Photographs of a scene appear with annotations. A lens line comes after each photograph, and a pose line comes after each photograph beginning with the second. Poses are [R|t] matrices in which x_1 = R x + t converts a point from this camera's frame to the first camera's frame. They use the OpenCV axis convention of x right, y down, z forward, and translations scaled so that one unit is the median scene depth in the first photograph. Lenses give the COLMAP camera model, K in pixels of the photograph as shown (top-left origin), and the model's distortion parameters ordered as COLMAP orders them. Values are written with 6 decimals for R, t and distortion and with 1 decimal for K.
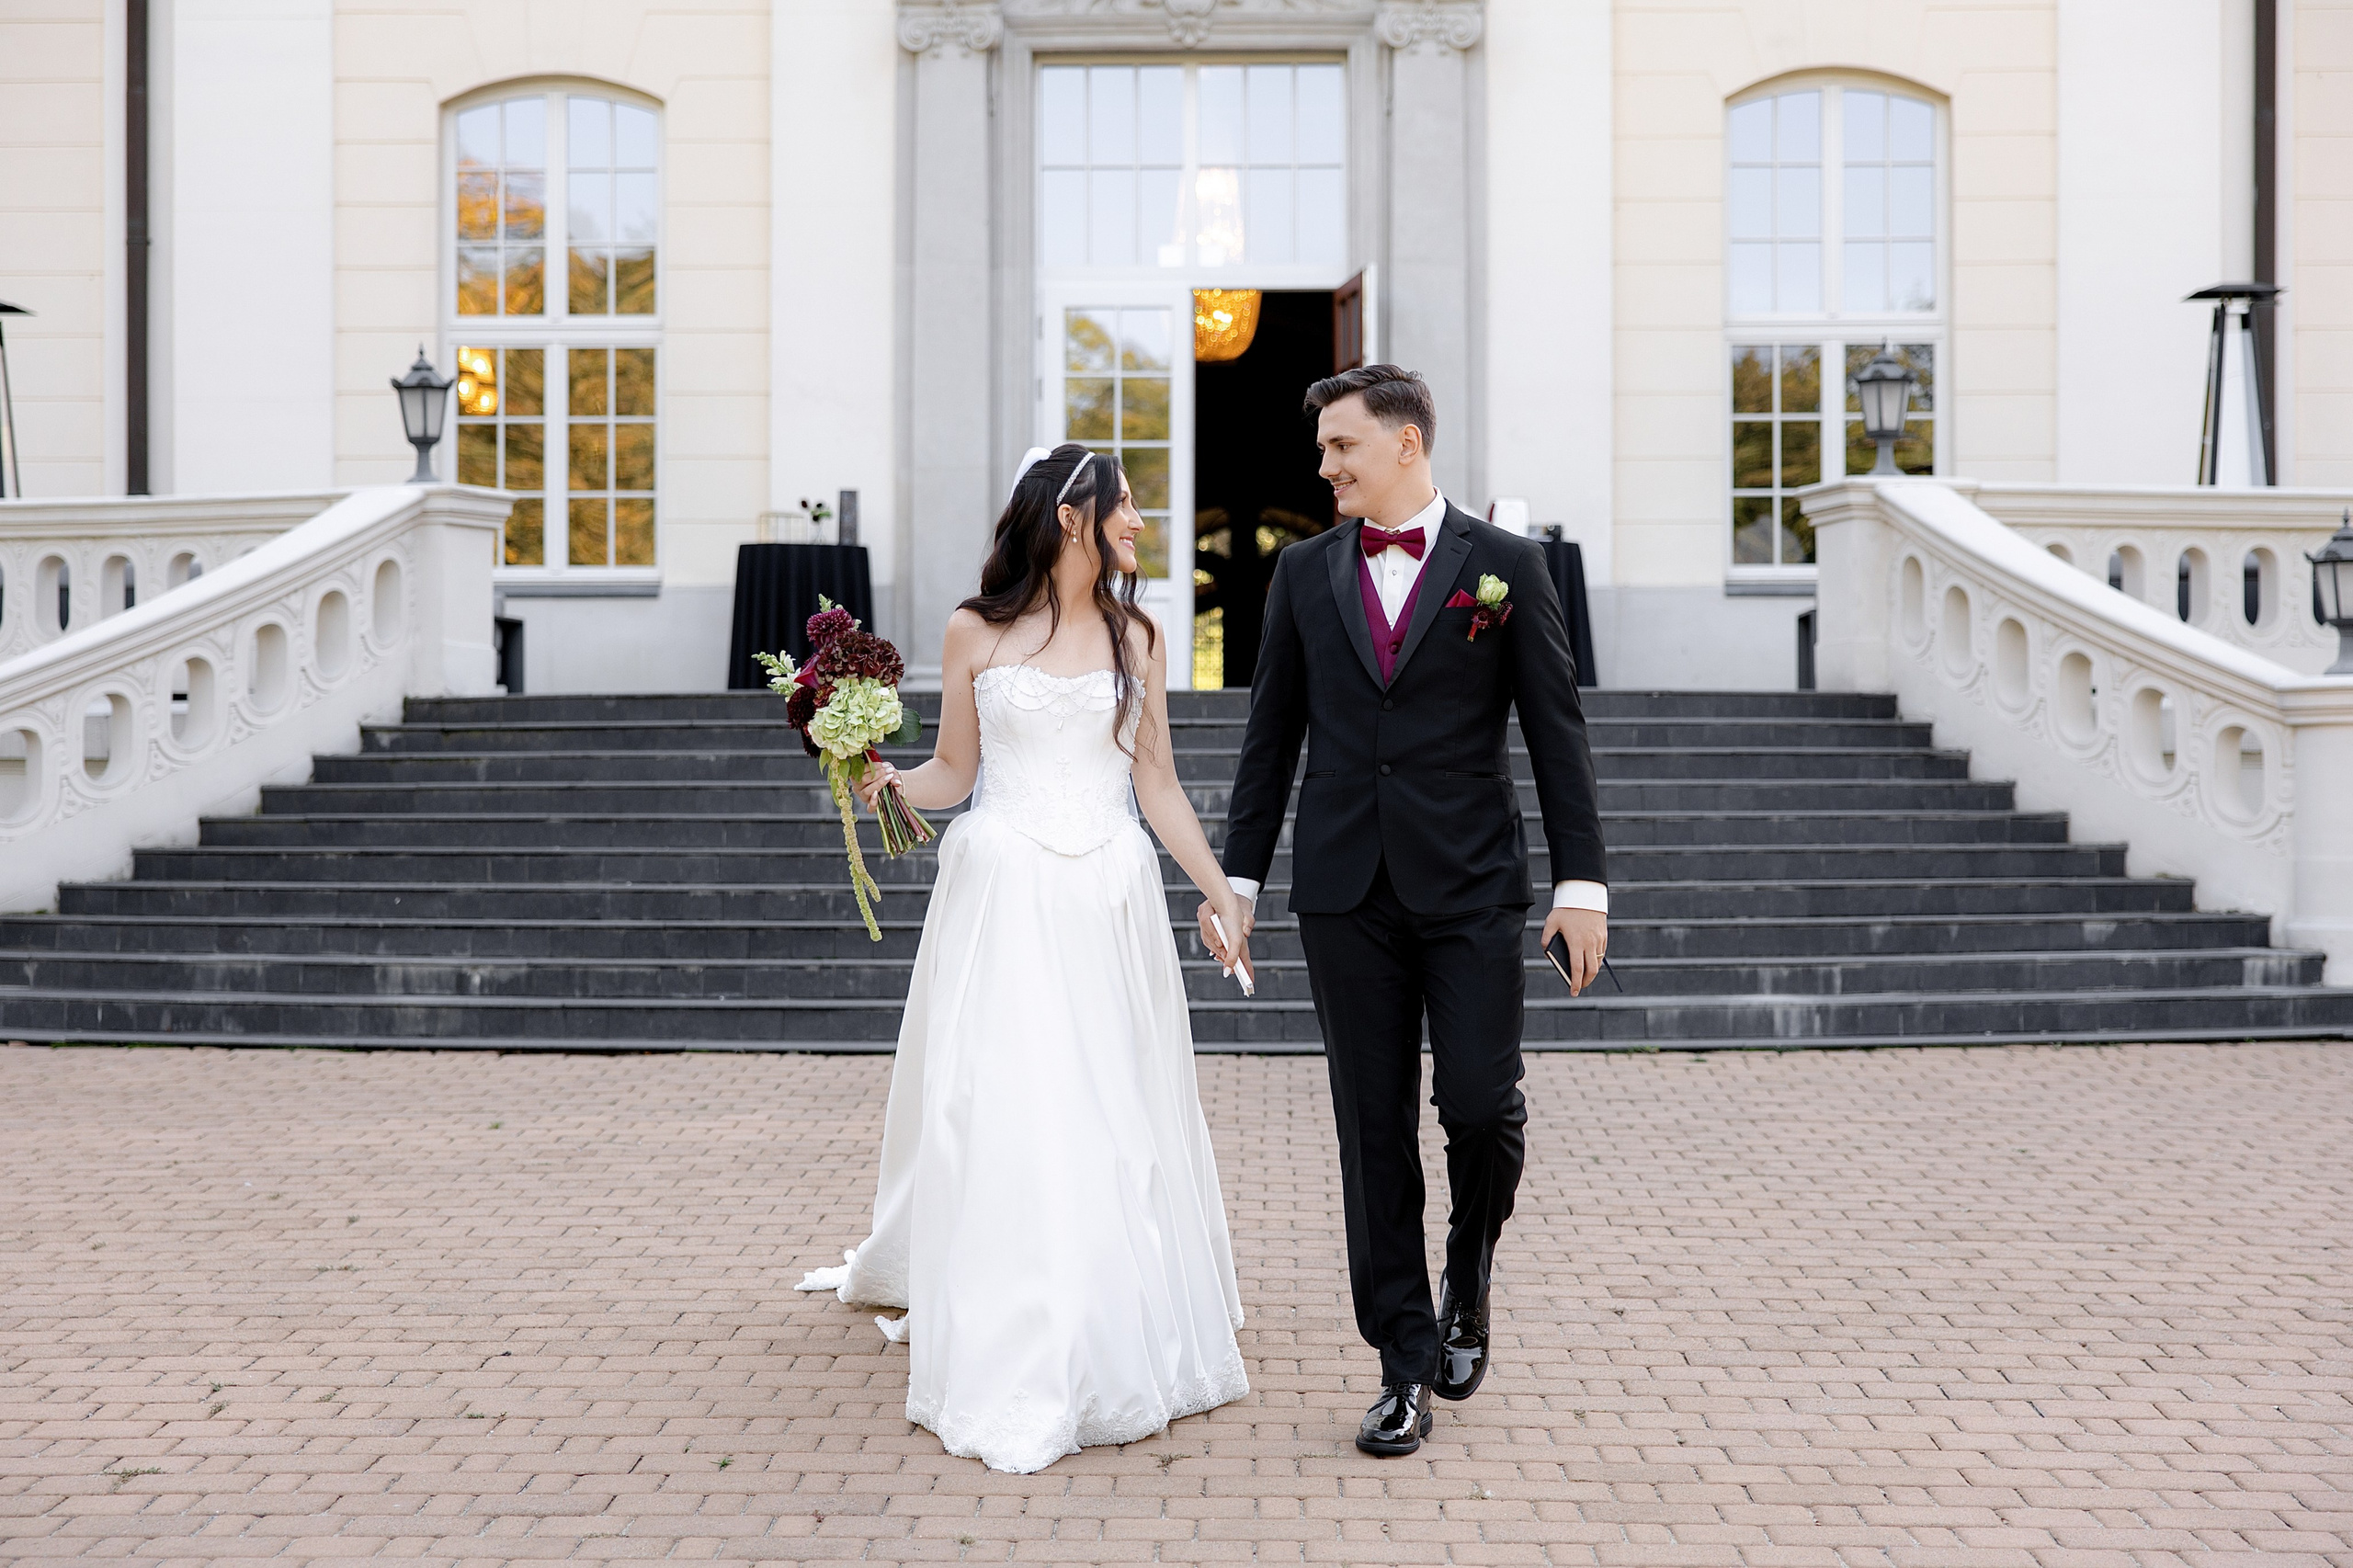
lens RADIAL K [[3826.7, 0, 1176.5], [0, 3826.7, 784.0], [0, 0, 1]] dist [0.012599, 0.170871]
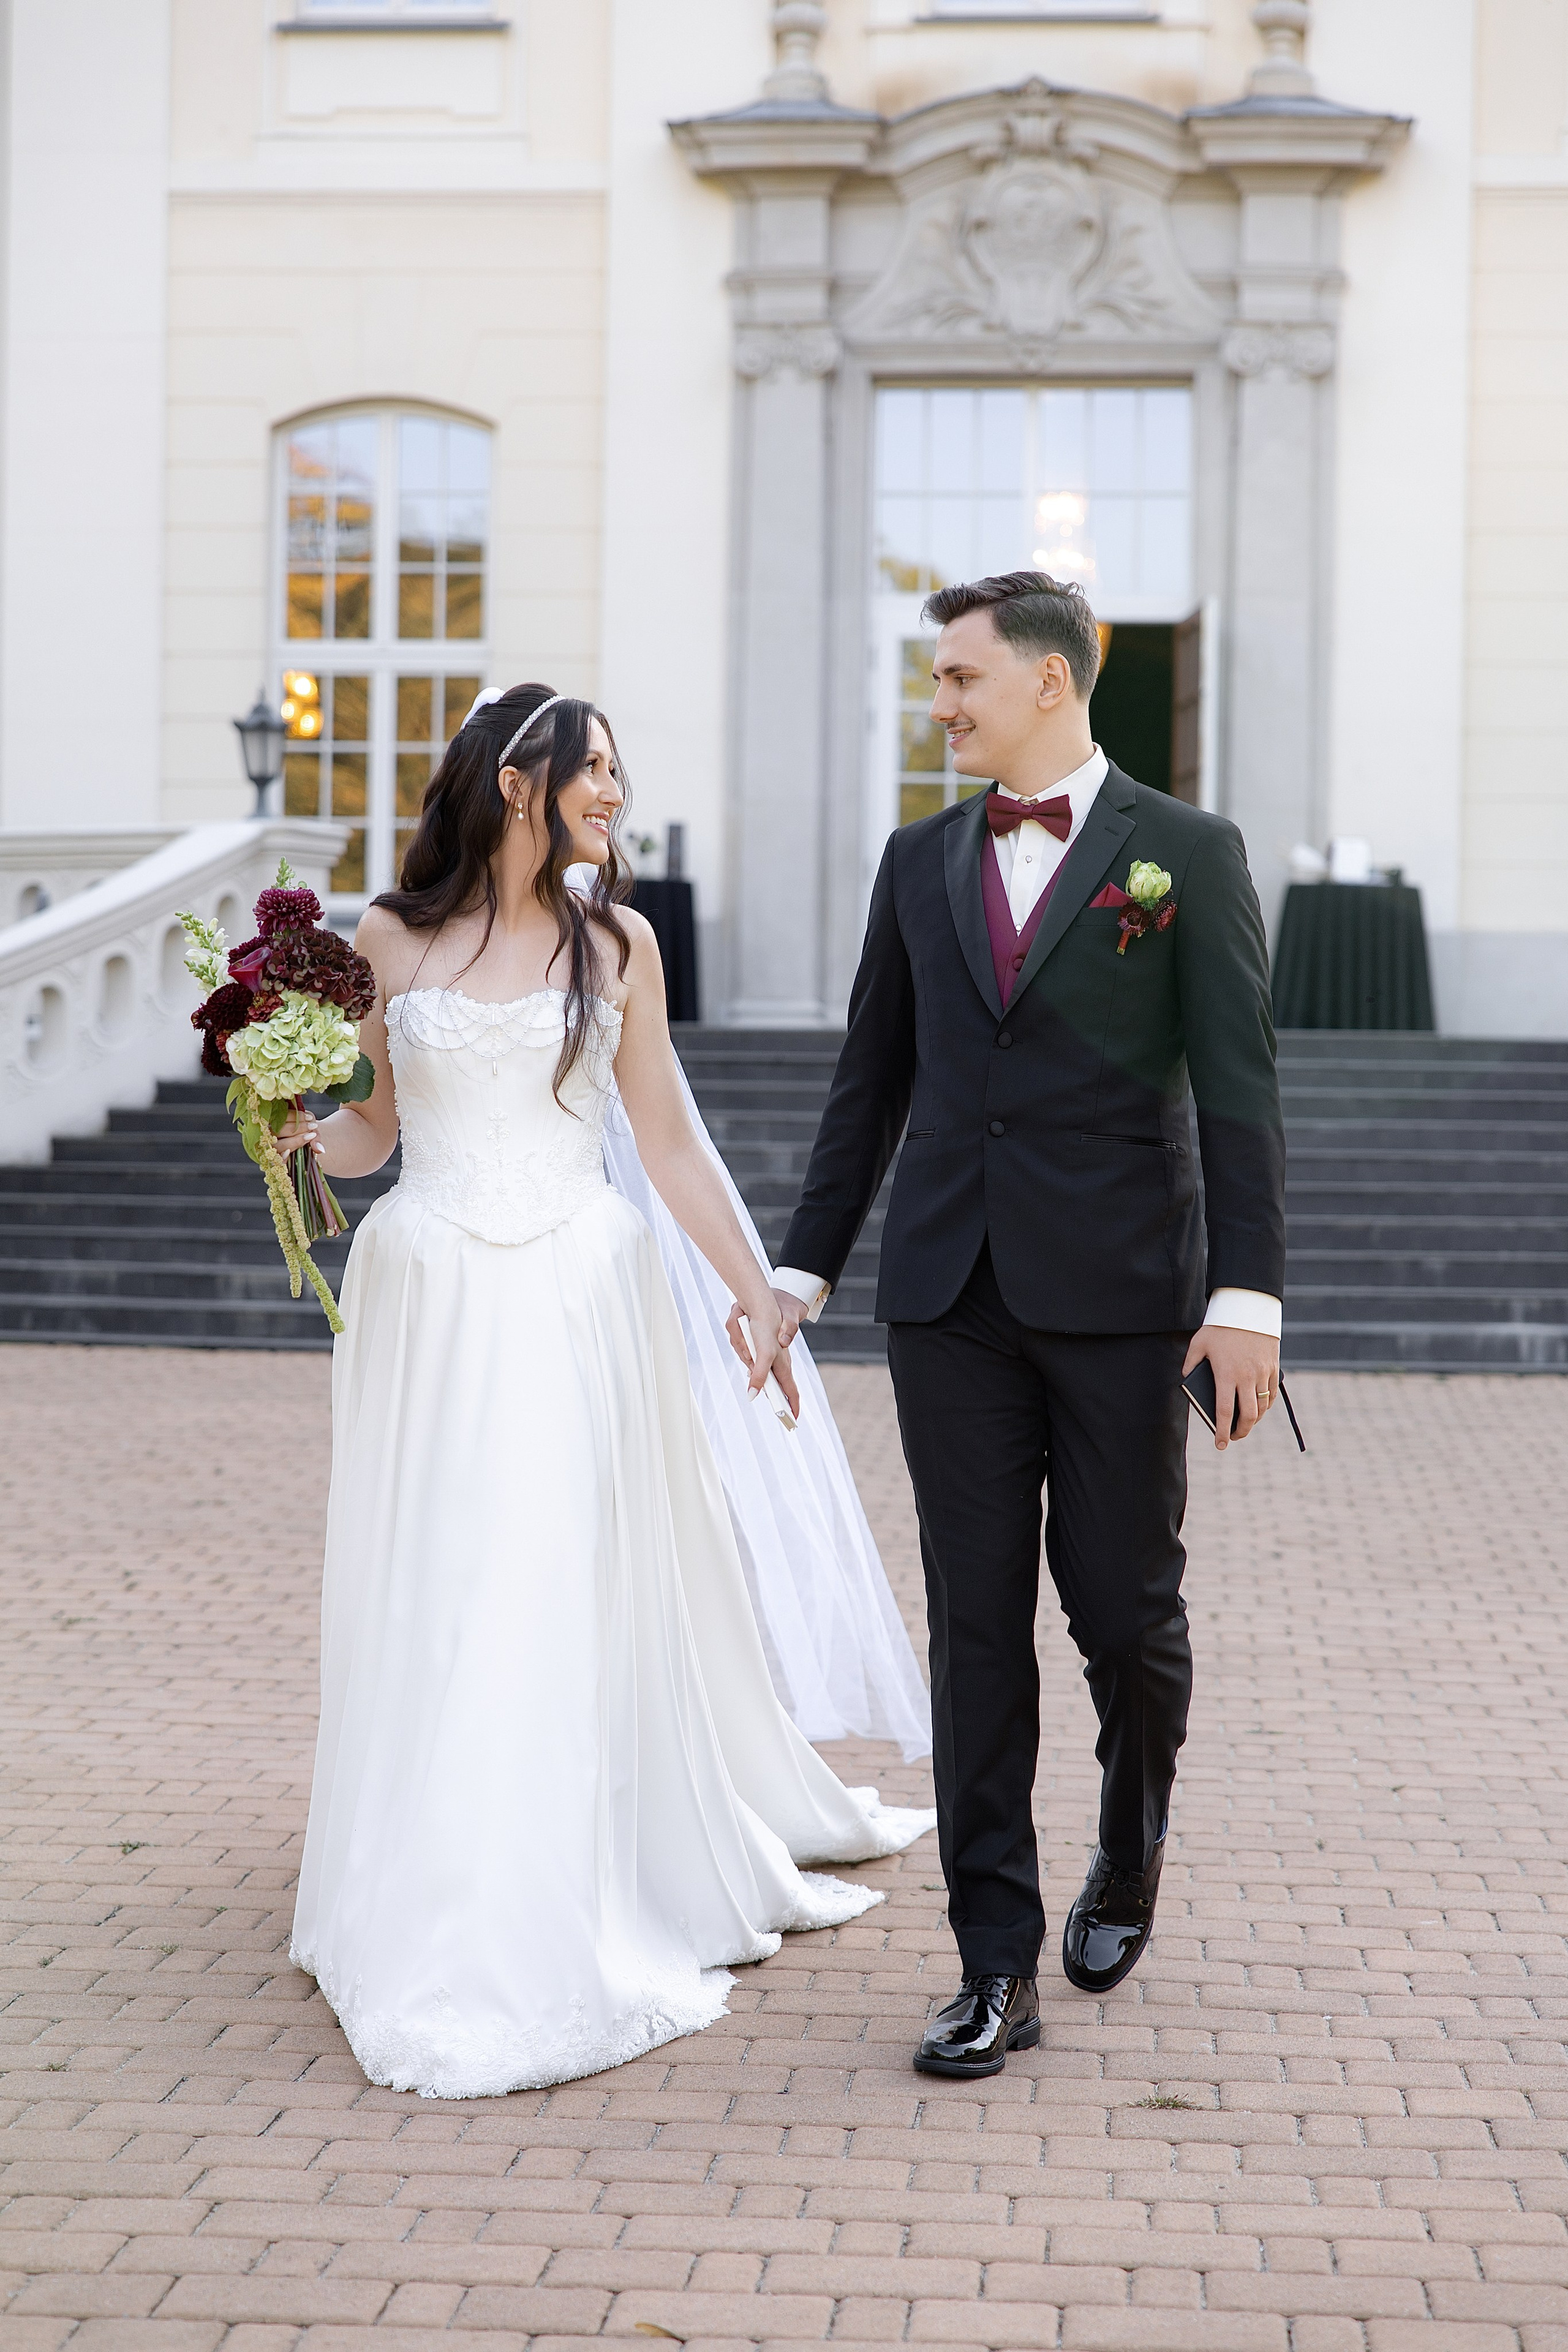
lens RADIAL K [[4476.2, 0, 784.0], [0, 4476.2, 1176.0], [0, 0, 1]] dist [0.033188, -0.045959]
pose [[0.997719, 0.016578, -0.065439, 0.027191], [-0.016077, 0.999837, 0.008174, 0.005983], [0.065564, -0.007103, 0.997823, -0.212757]]
